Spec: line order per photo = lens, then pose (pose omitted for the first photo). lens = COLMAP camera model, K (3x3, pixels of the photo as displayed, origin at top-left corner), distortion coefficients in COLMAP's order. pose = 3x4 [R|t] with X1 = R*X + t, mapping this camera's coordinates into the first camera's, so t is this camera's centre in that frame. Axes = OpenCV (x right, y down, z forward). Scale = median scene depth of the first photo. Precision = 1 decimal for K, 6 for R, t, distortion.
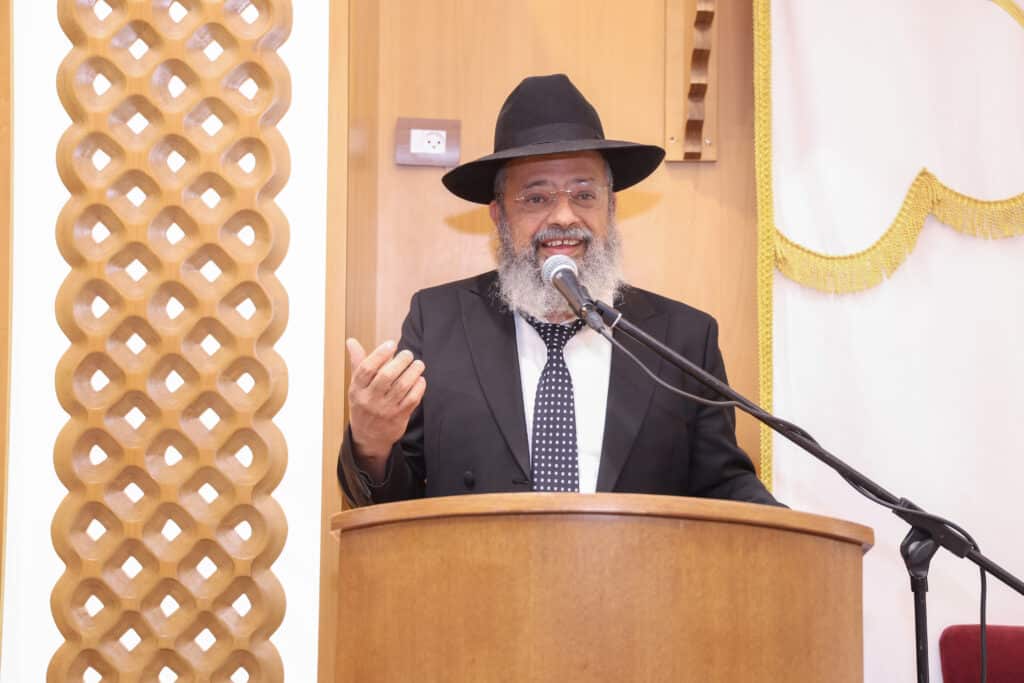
lens RADIAL K [[1640.8, 0, 512.0], [0, 1640.8, 341.5], [0, 0, 1]] dist [0.222539, -0.095521]
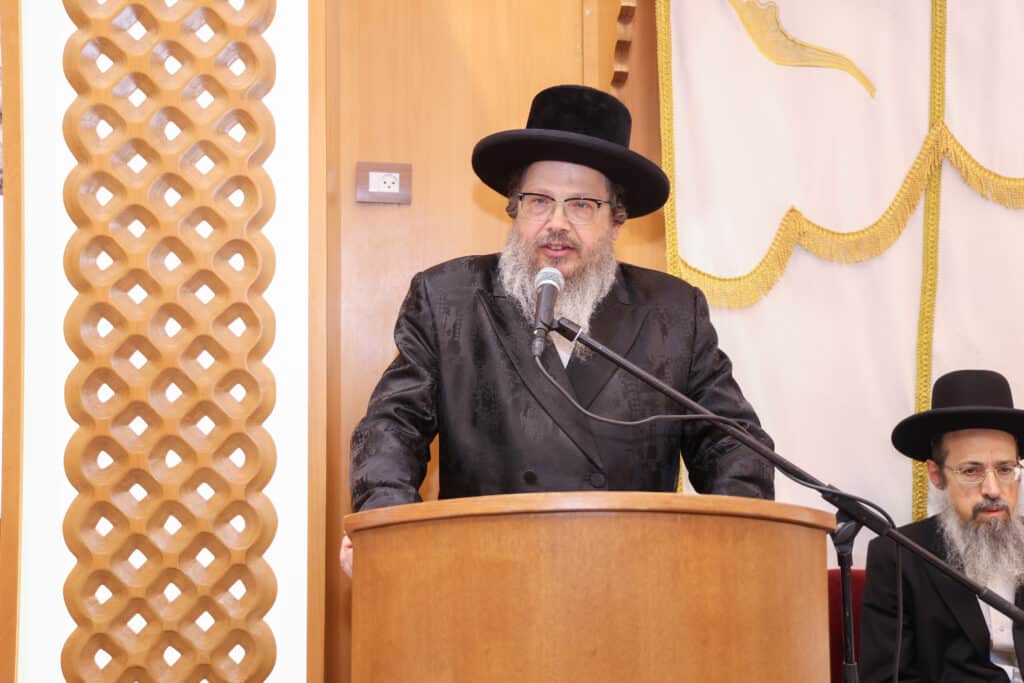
lens RADIAL K [[1236.0, 0, 513.8], [0, 1236.0, 344.7], [0, 0, 1]] dist [0.082000, 0.033469]
pose [[0.994092, -0.013963, 0.107640, -0.064862], [0.014469, 0.999888, -0.003924, -0.001778], [-0.107573, 0.005458, 0.994182, 0.136368]]
